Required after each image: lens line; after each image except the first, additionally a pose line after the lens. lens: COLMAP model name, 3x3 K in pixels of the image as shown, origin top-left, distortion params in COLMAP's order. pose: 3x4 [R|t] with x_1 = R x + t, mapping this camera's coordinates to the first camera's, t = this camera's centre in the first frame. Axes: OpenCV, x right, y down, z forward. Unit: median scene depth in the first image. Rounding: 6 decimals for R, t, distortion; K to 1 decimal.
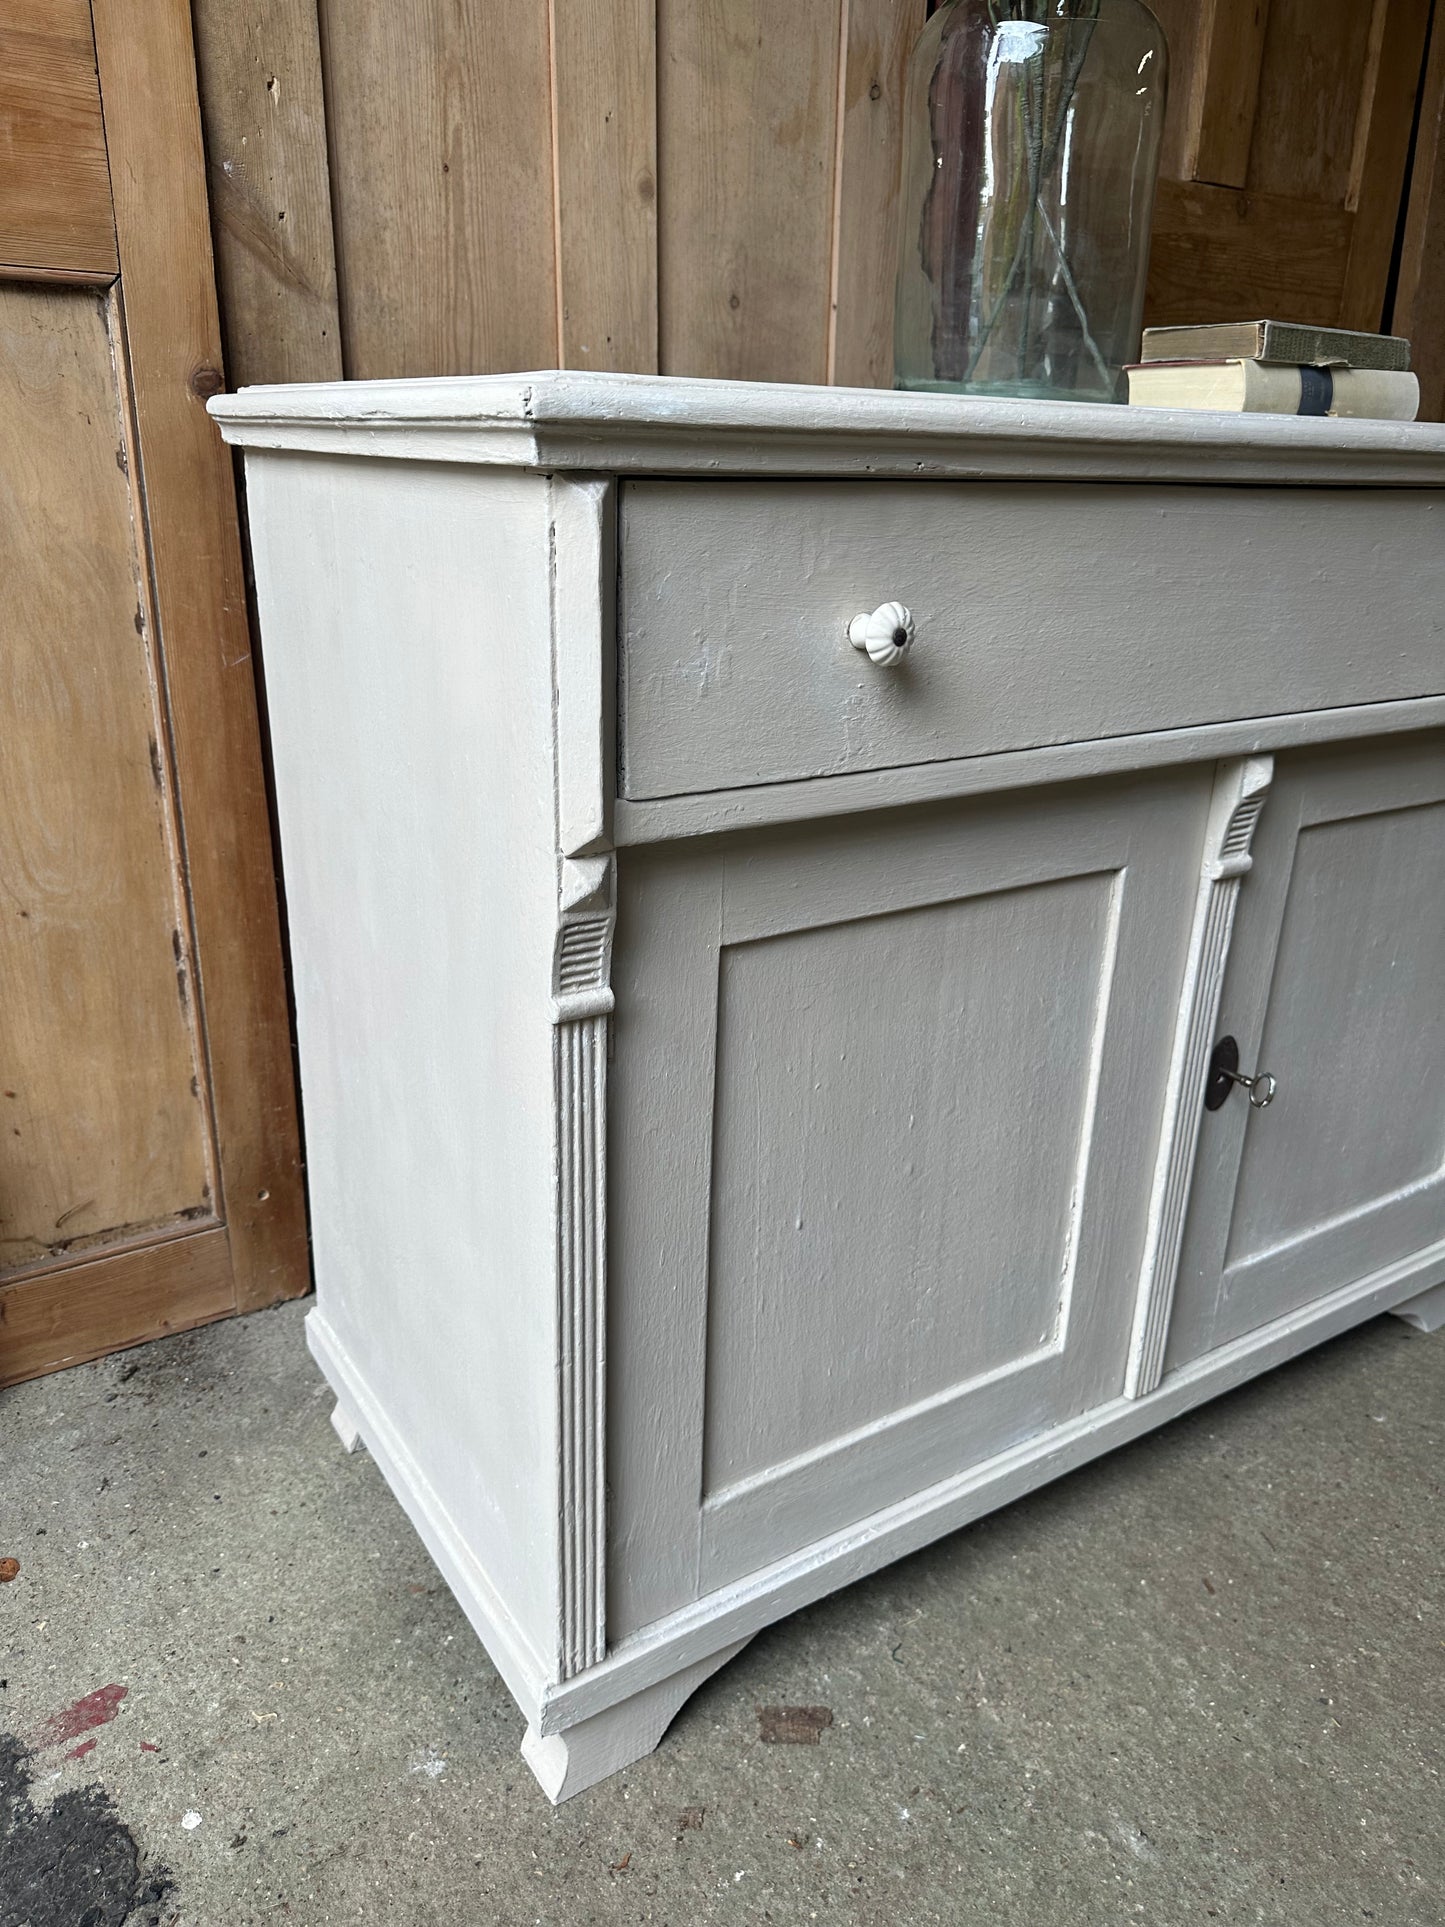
lens RADIAL K [[1361.1, 0, 713.0], [0, 1361.1, 960.9], [0, 0, 1]] dist [0.023773, -0.037776]
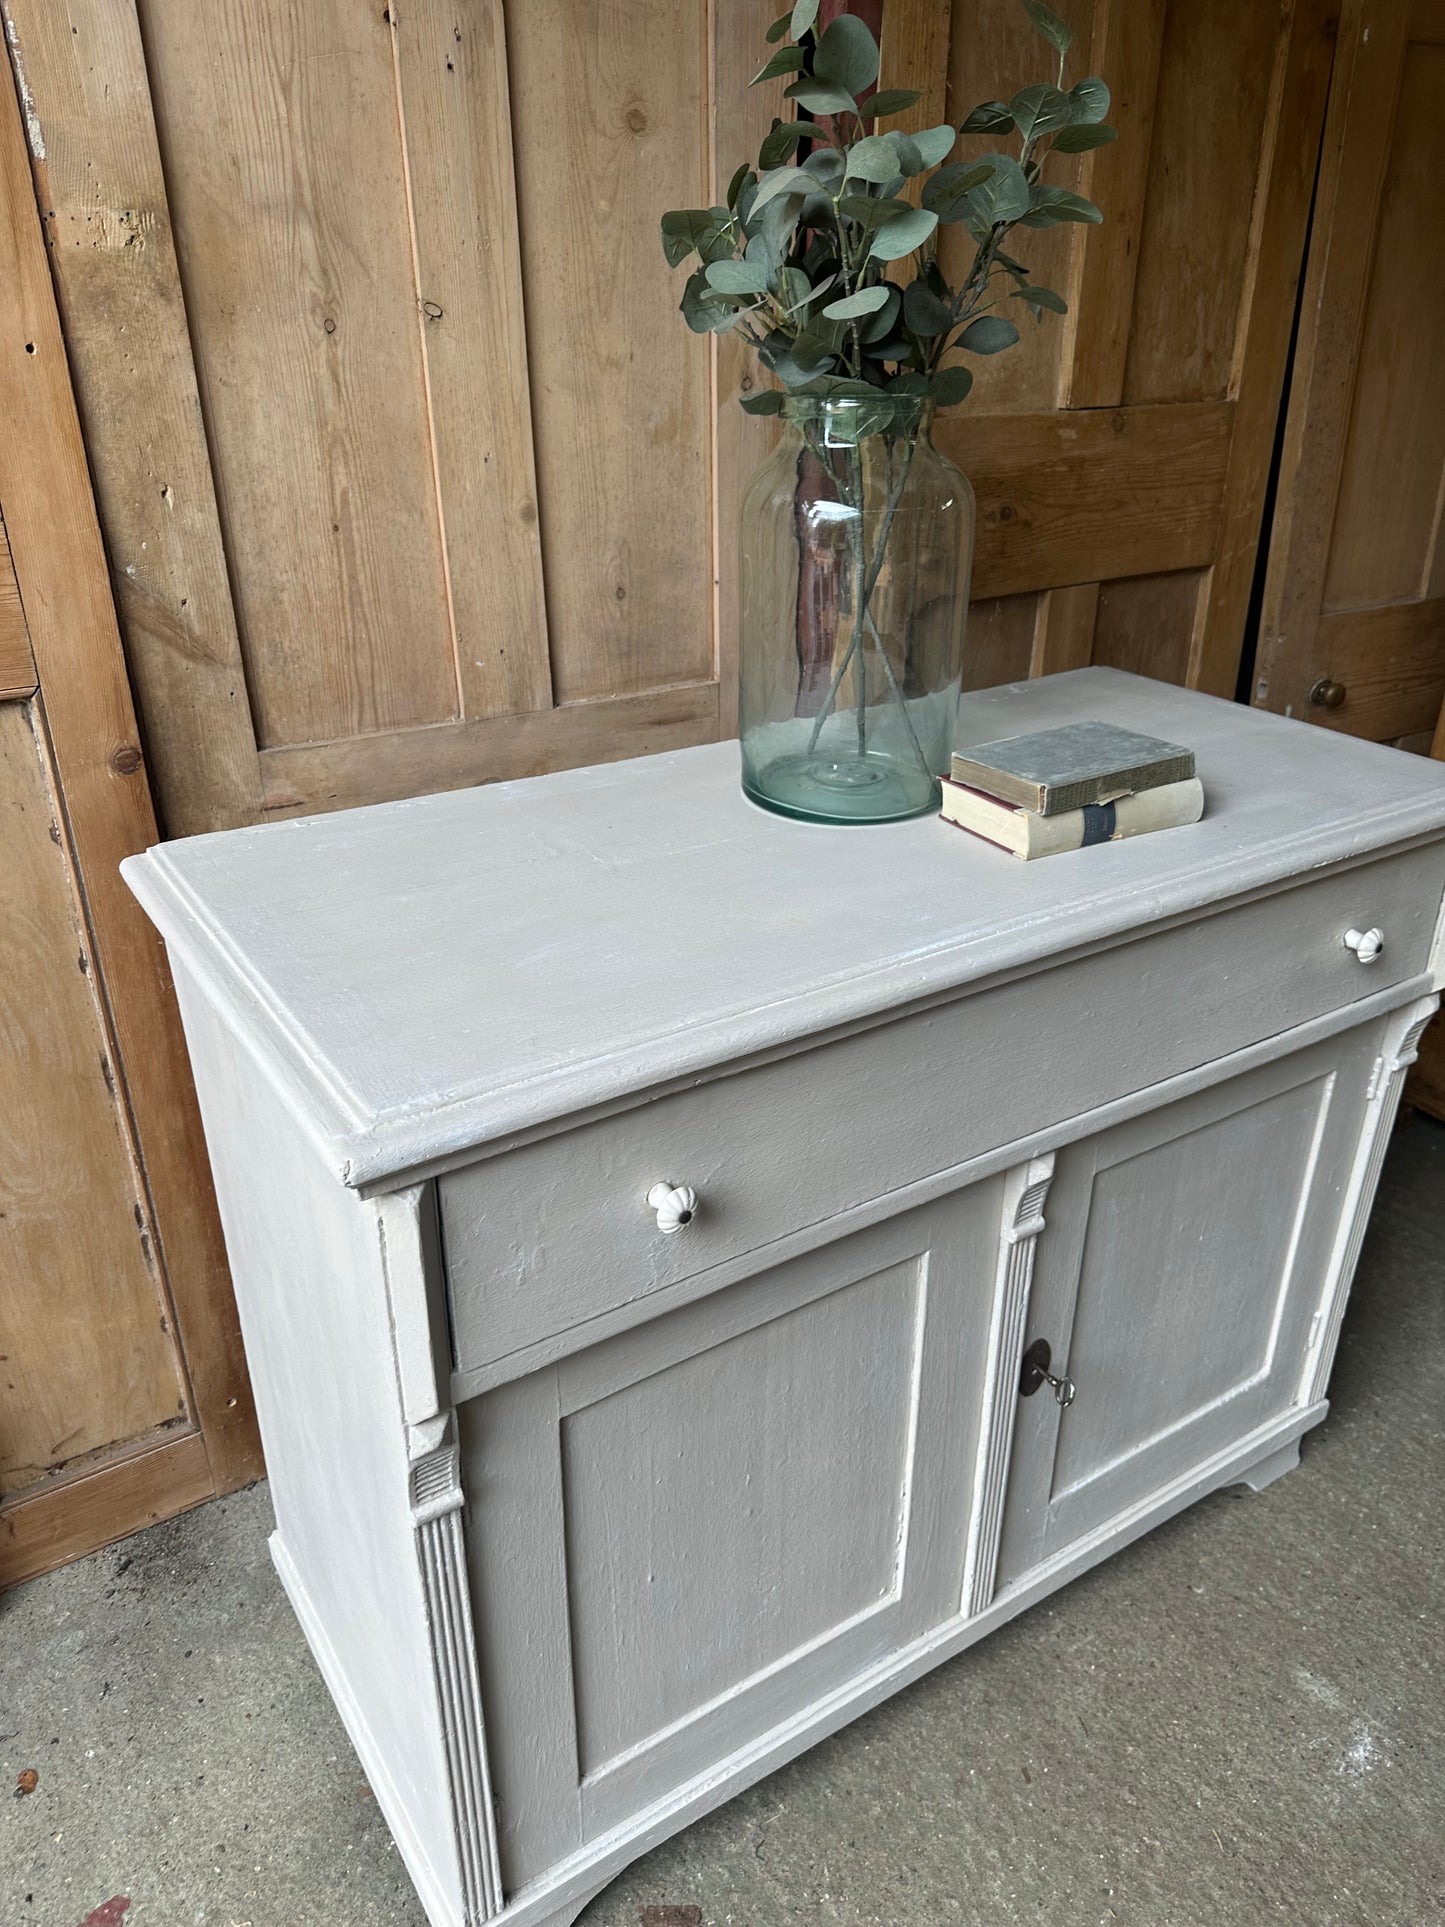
lens RADIAL K [[1361.1, 0, 709.9], [0, 1361.1, 975.4], [0, 0, 1]] dist [0.023773, -0.037776]
pose [[0.999668, -0.024037, -0.009271, 0.103834], [0.024861, 0.994439, 0.102333, -0.338997], [0.006760, -0.102530, 0.994707, -0.111167]]
